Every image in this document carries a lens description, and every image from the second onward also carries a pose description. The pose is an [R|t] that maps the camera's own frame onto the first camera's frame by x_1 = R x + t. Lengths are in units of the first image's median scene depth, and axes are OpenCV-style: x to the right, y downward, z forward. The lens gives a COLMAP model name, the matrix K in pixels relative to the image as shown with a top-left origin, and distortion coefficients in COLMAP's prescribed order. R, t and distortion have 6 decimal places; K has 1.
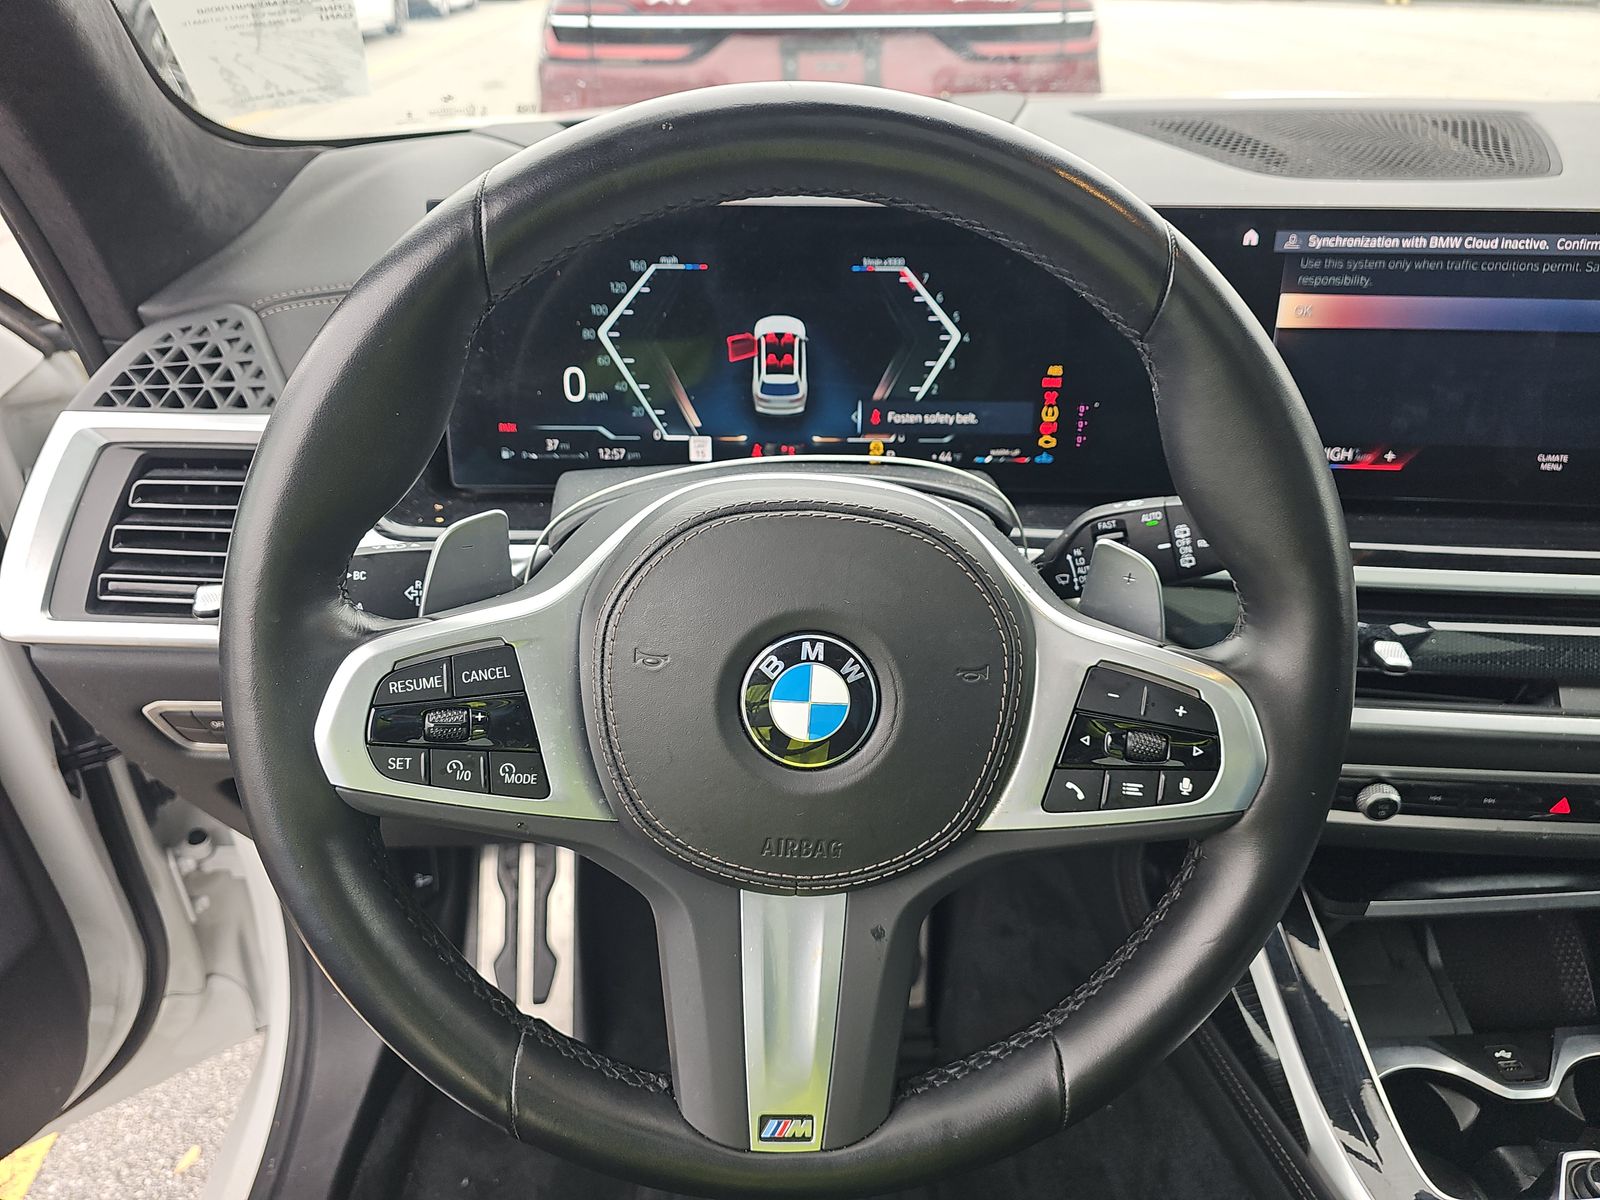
lens RADIAL K [[1078.6, 0, 800.0], [0, 1078.6, 600.0], [0, 0, 1]] dist [0.050505, -0.064781]
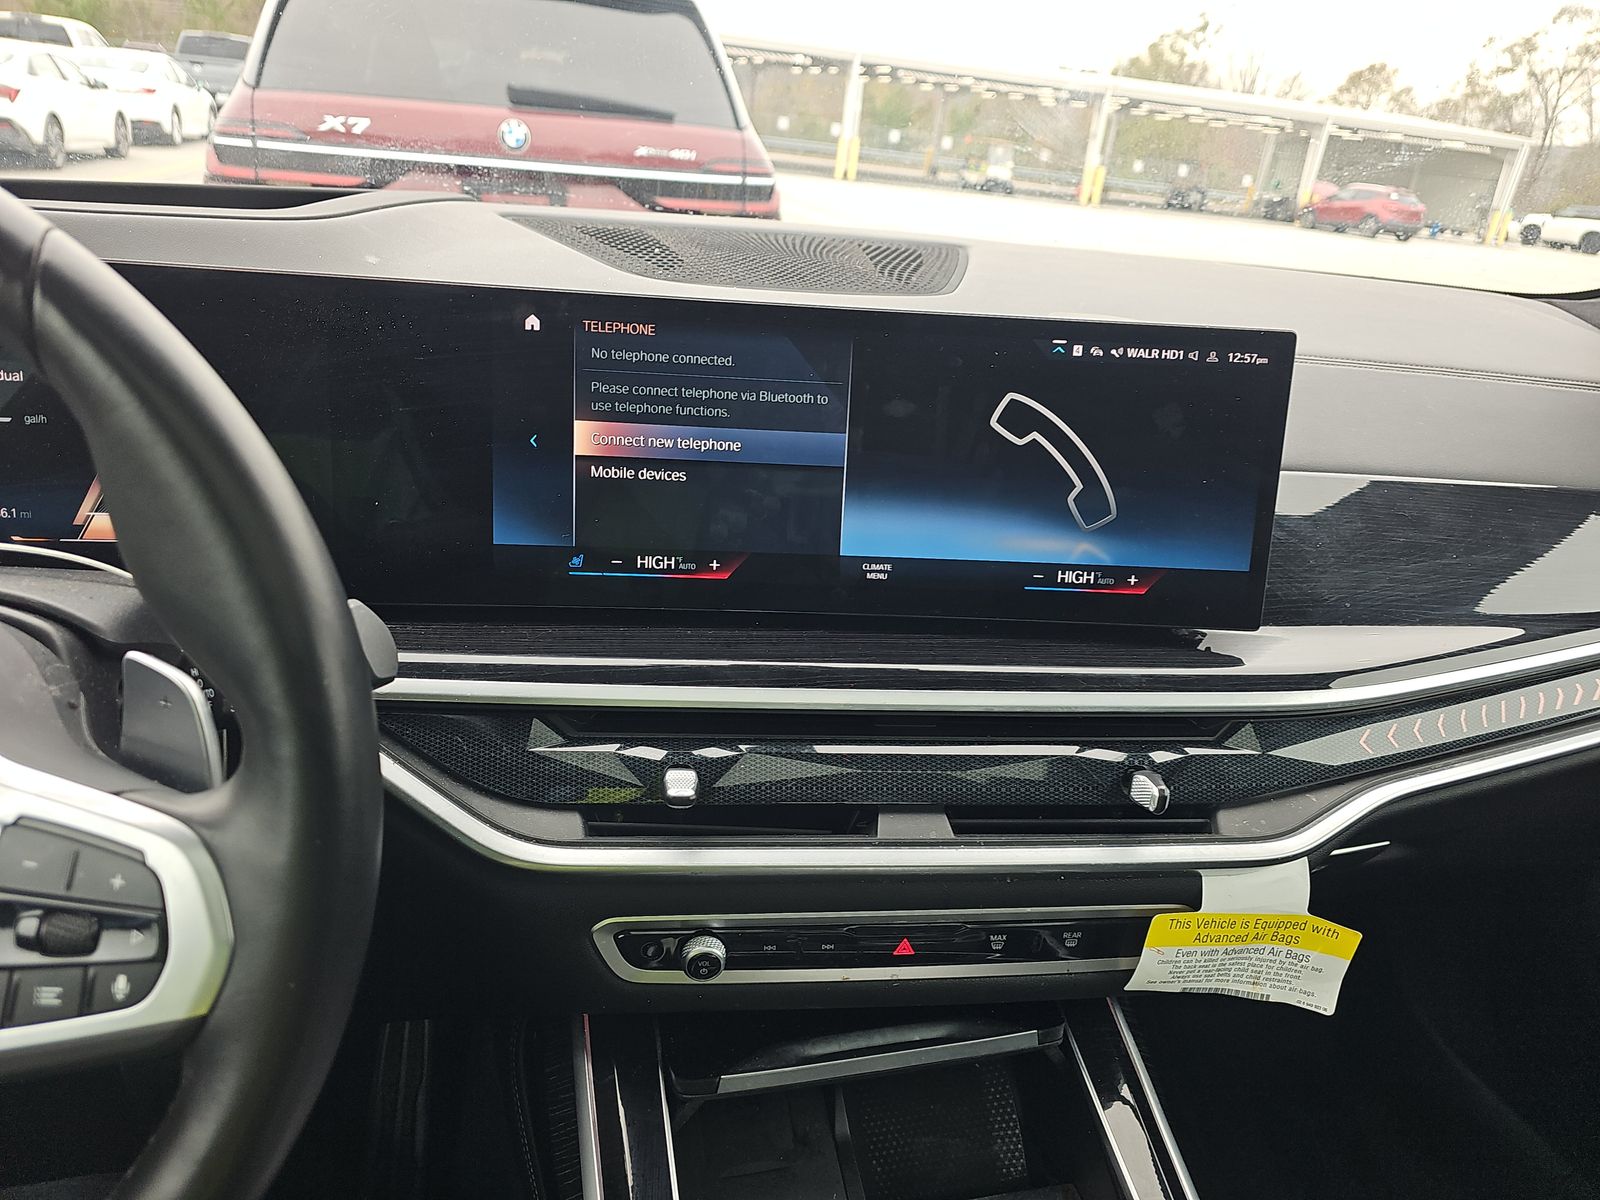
lens RADIAL K [[1078.6, 0, 800.0], [0, 1078.6, 600.0], [0, 0, 1]] dist [0.050505, -0.064781]
pose [[0.976995, -0.002638, 0.213244, 1.148923], [0.029776, 0.991816, -0.124151, 0.034005], [-0.211171, 0.127645, 0.969079, 0.296690]]
